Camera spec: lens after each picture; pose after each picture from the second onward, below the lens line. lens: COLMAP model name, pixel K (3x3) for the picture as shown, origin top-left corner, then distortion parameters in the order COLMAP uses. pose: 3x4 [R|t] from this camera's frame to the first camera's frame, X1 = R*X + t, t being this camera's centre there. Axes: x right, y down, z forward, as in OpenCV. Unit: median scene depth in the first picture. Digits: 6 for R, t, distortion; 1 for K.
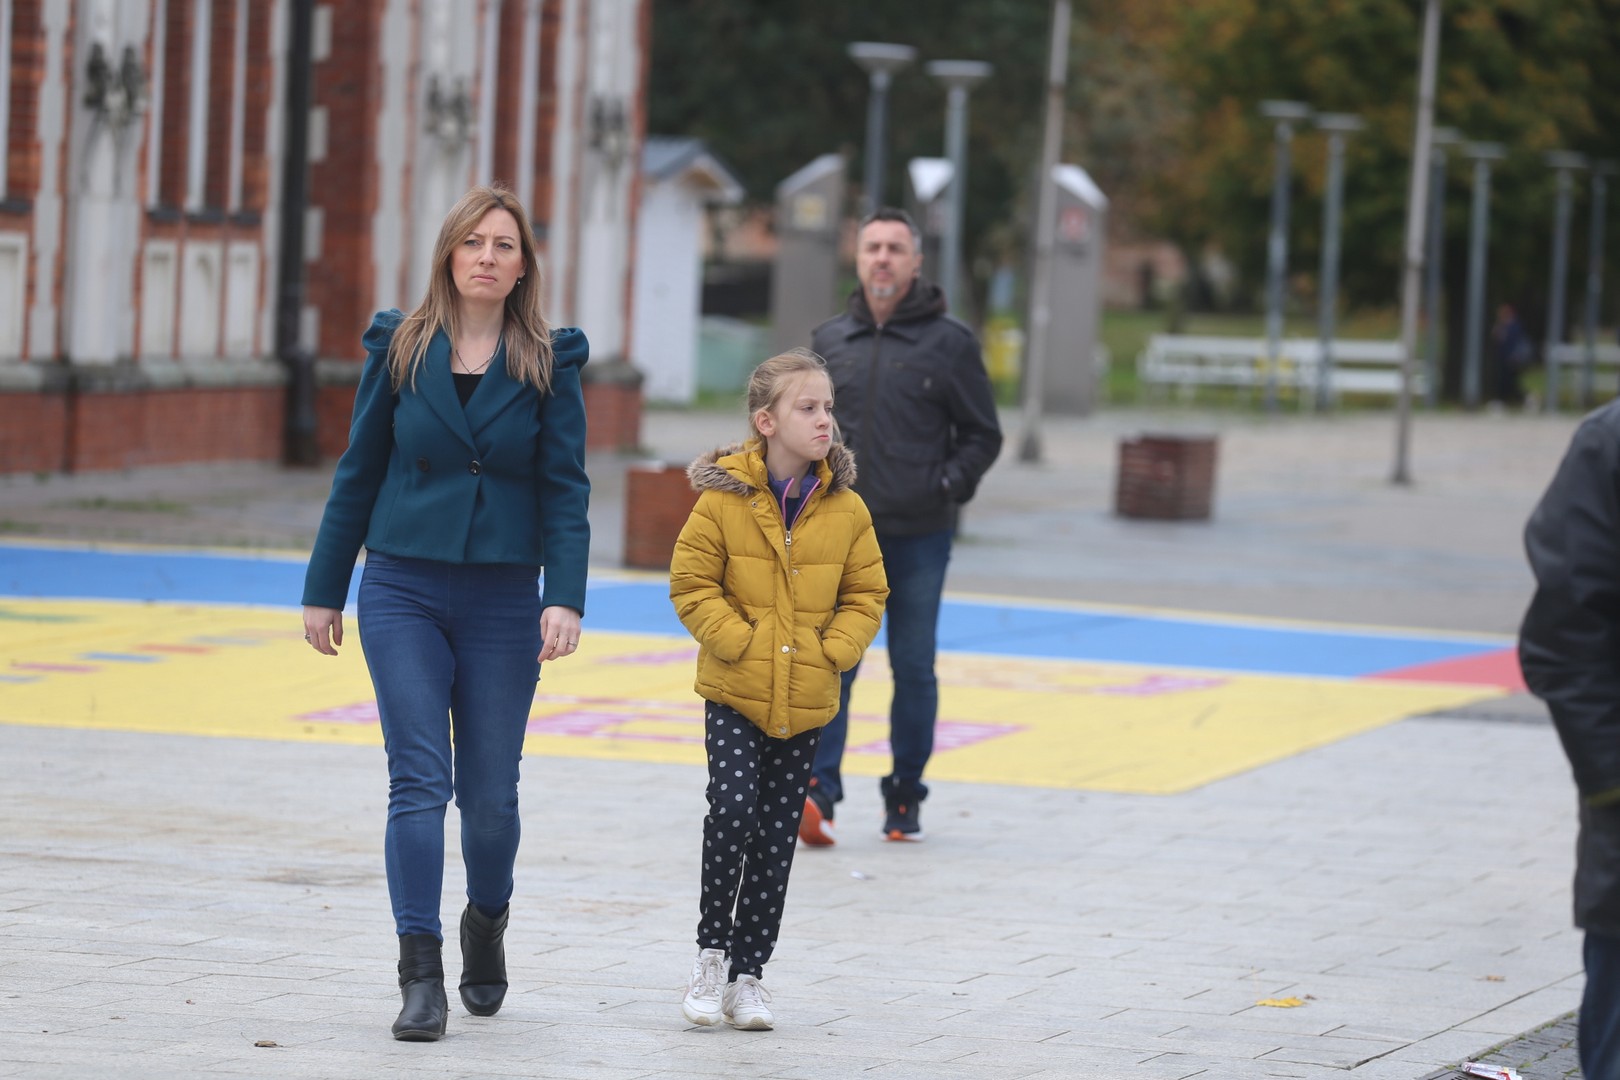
lens RADIAL K [[8008.2, 0, 810.0], [0, 8008.2, 540.0], [0, 0, 1]] dist [0.959585, 7.779031]
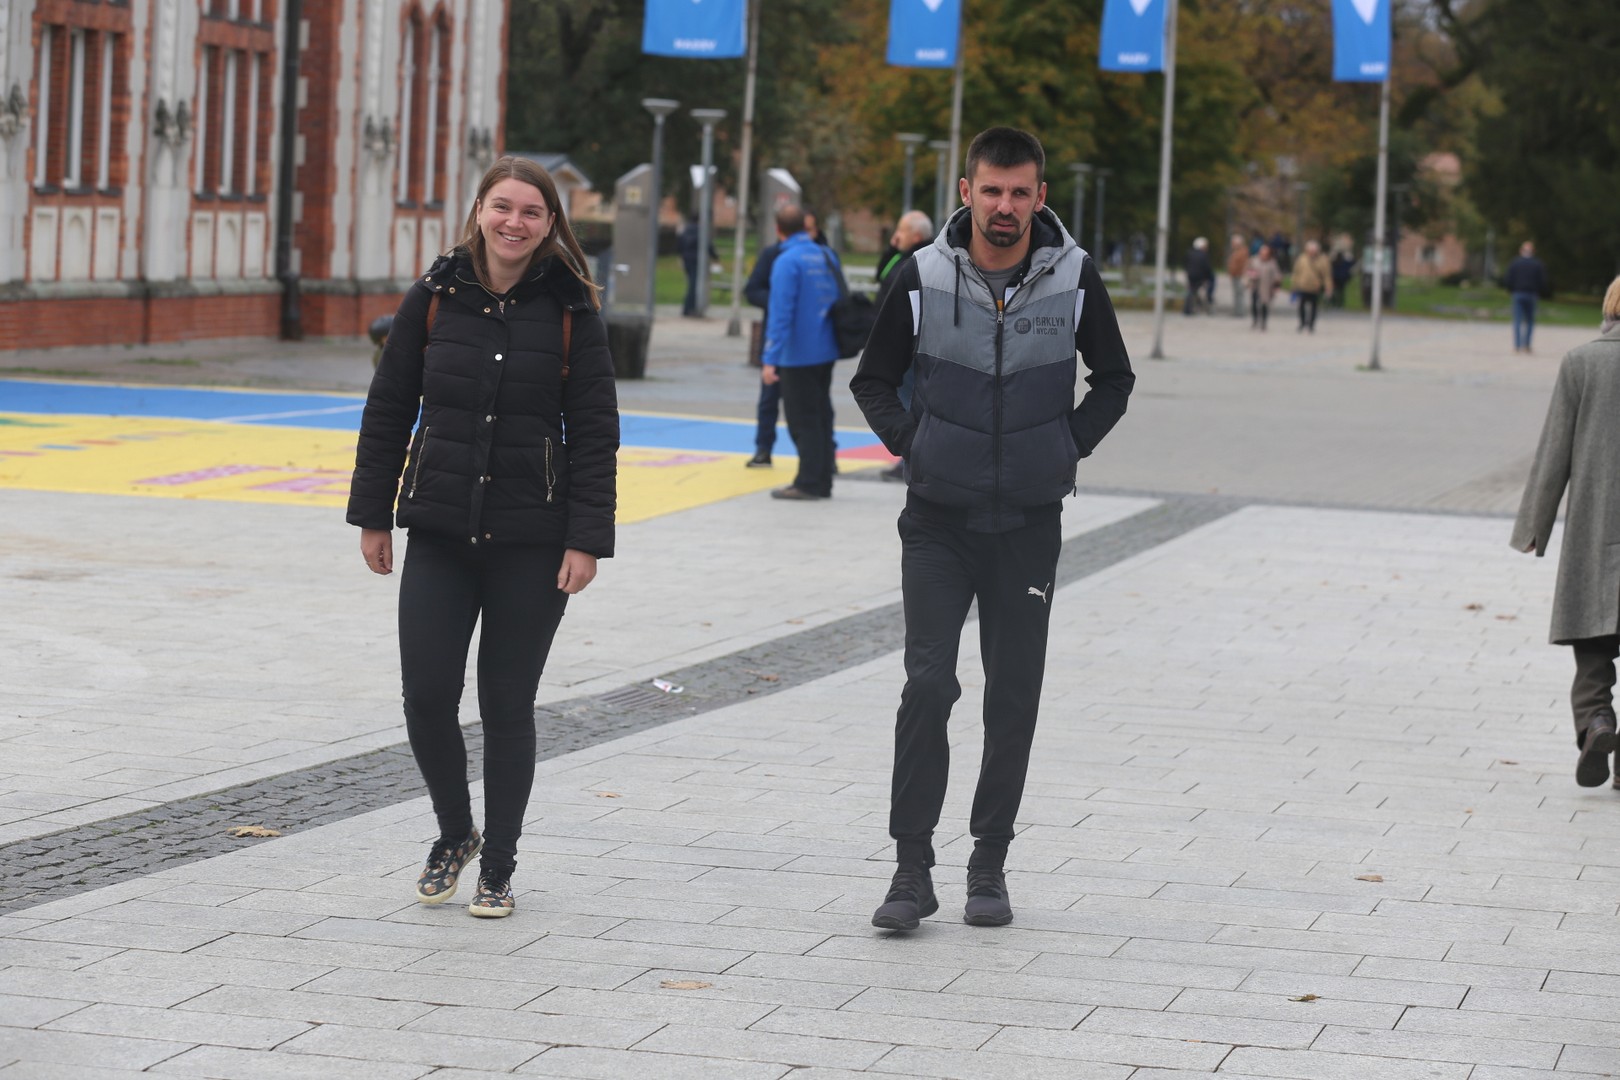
lens RADIAL K [[4455.7, 0, 810.0], [0, 4455.7, 540.0], [0, 0, 1]] dist [-0.082411, 0.845987]
pose [[0.999883, -0.005757, 0.014206, 0.036281], [0.005258, 0.999377, 0.034899, 0.001224], [-0.014398, -0.034820, 0.999290, 0.029346]]
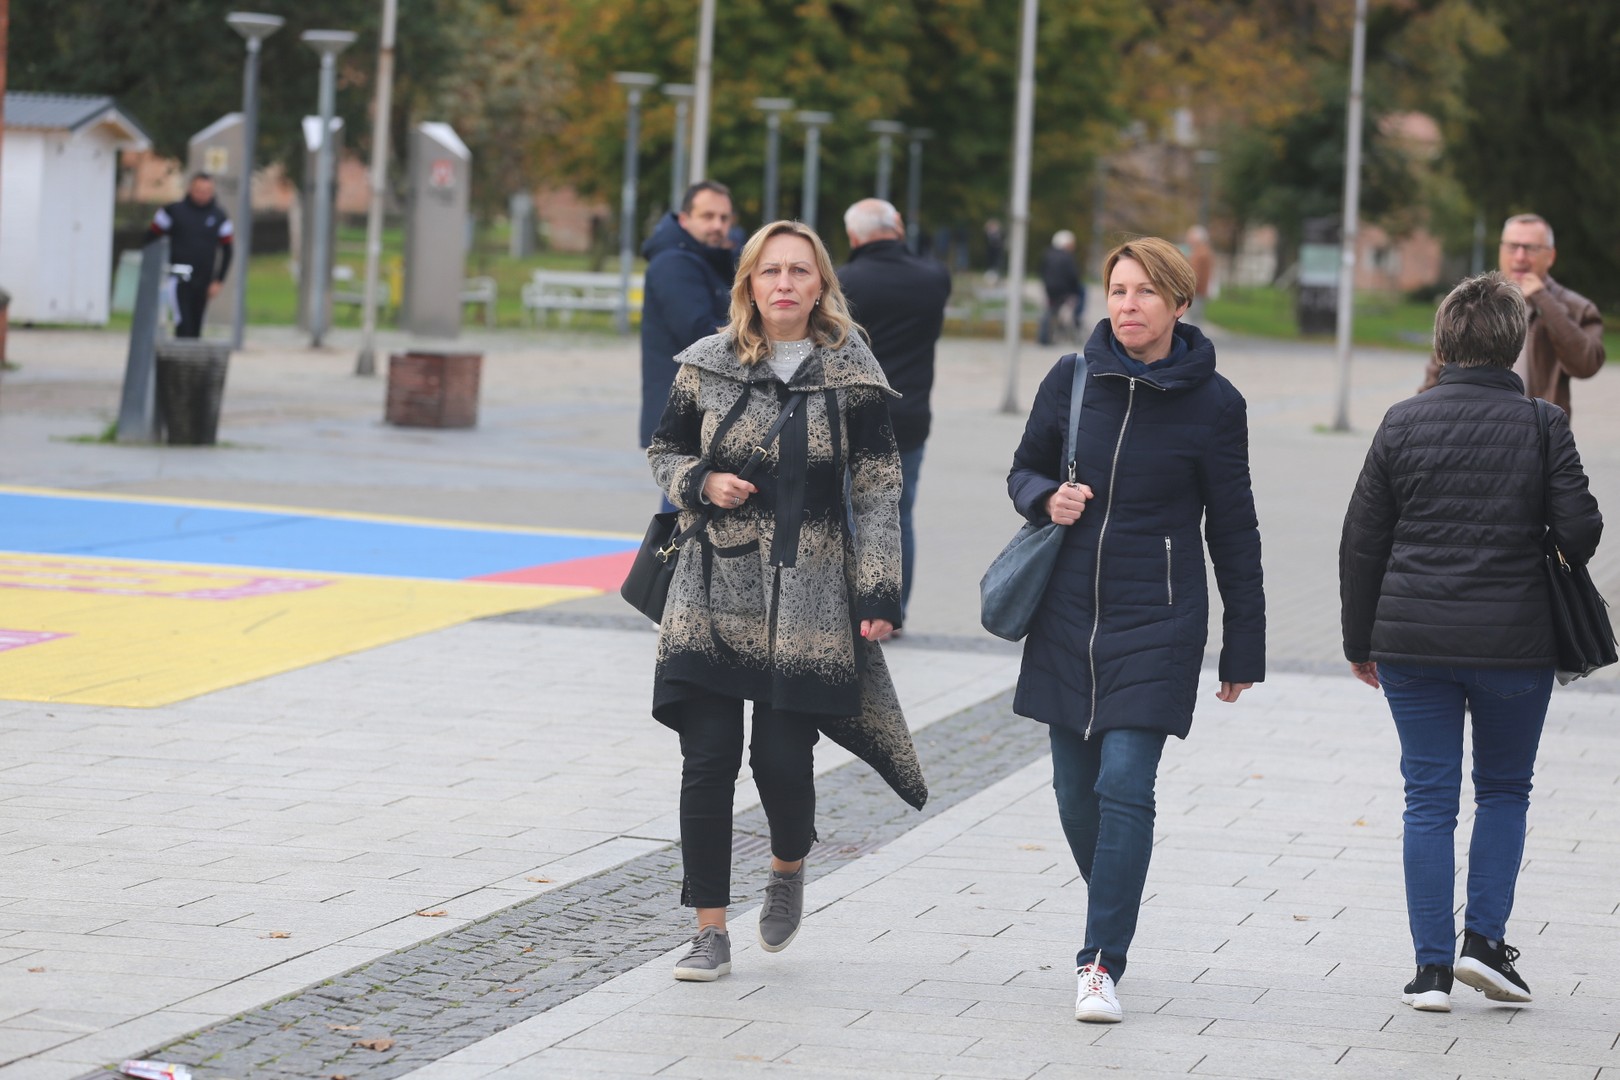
lens RADIAL K [[6300.0, 0, 810.0], [0, 6300.0, 540.0], [0, 0, 1]] dist [0.433375, -1.243864]
pose [[0.997882, -0.001625, 0.065030, 0.038846], [0.000577, 0.999870, 0.016135, -0.000812], [-0.065048, -0.016064, 0.997753, 0.112036]]
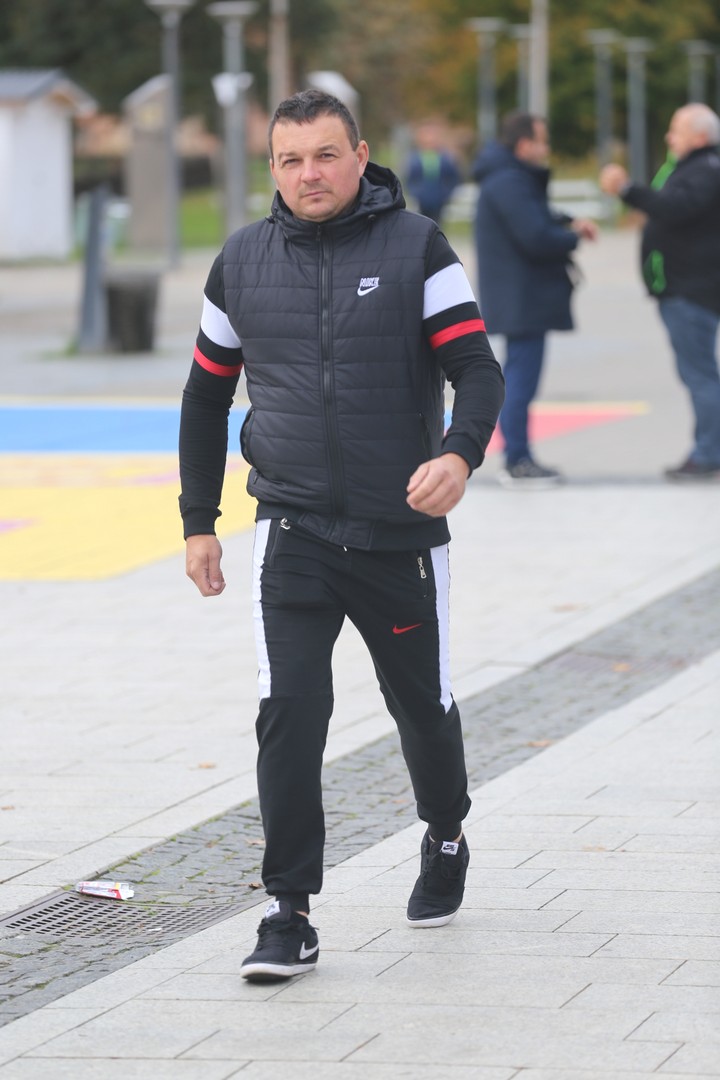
lens RADIAL K [[5139.5, 0, 360.0], [0, 5139.5, 540.0], [0, 0, 1]] dist [0.653220, 4.668135]
pose [[0.997710, -0.067453, 0.005089, 0.041269], [0.067188, 0.996895, 0.041069, -0.001743], [-0.007844, -0.040633, 0.999143, 0.116892]]
